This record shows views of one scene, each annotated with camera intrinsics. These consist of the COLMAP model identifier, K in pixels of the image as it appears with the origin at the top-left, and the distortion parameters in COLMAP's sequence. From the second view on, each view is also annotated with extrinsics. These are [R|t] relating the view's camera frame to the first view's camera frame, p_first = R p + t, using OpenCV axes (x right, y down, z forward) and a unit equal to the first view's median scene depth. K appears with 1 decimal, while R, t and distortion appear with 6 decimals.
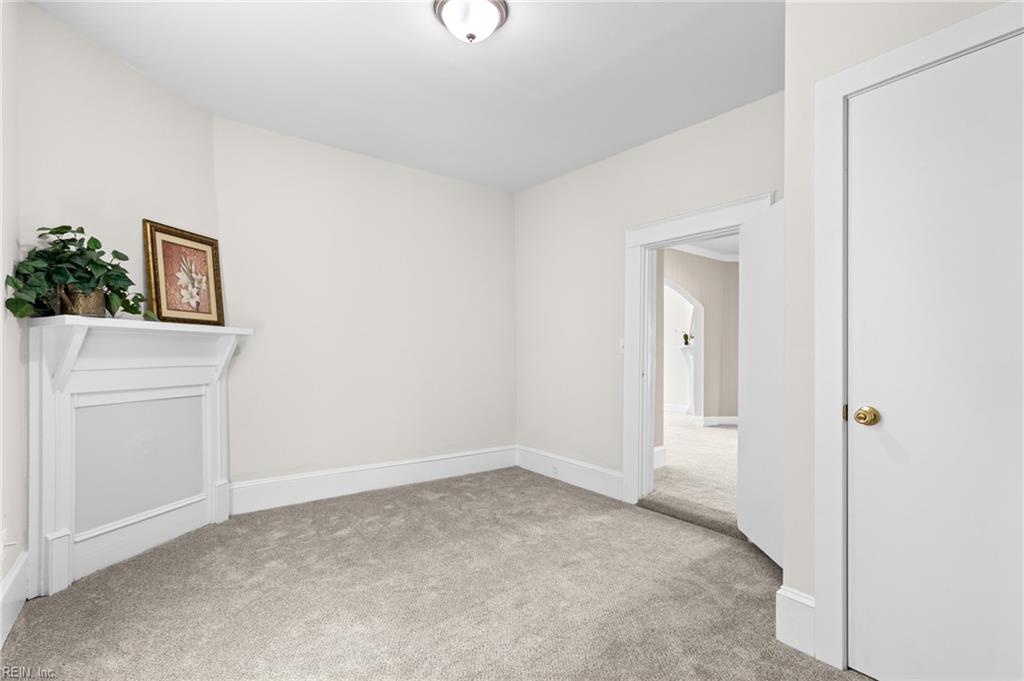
lens RADIAL K [[475.9, 0, 513.0], [0, 475.9, 358.3], [0, 0, 1]] dist [-0.002458, -0.000058]
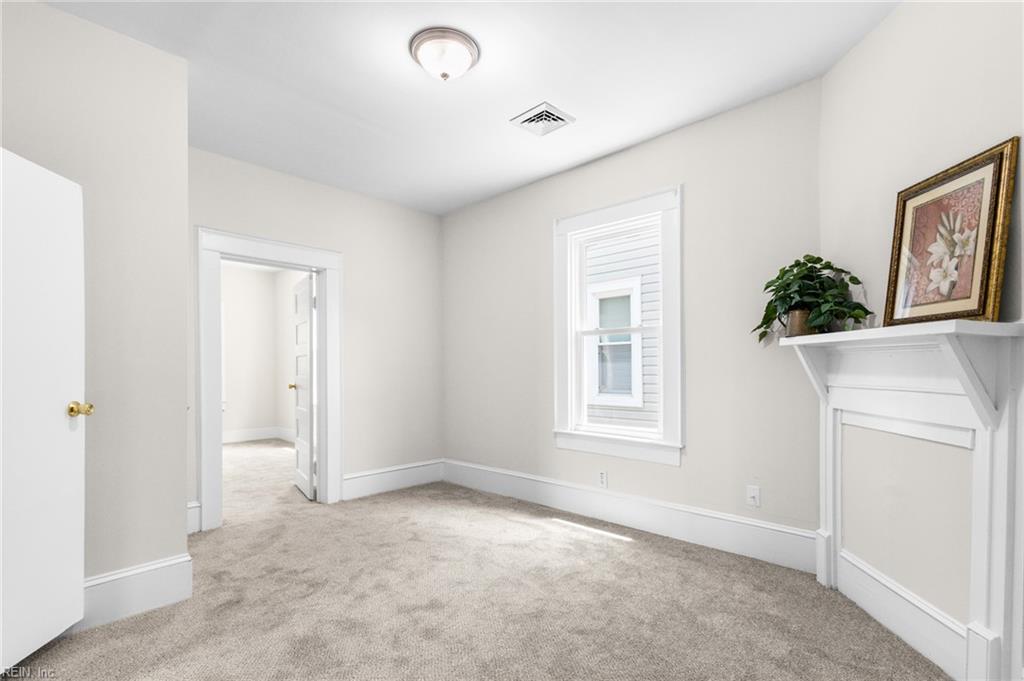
lens RADIAL K [[475.9, 0, 513.0], [0, 475.9, 358.3], [0, 0, 1]] dist [-0.002458, -0.000058]
pose [[-0.989752, -0.006757, -0.142639, -0.057472], [-0.006104, 0.999969, -0.005014, -0.020738], [0.142668, -0.004091, -0.989762, 1.504371]]
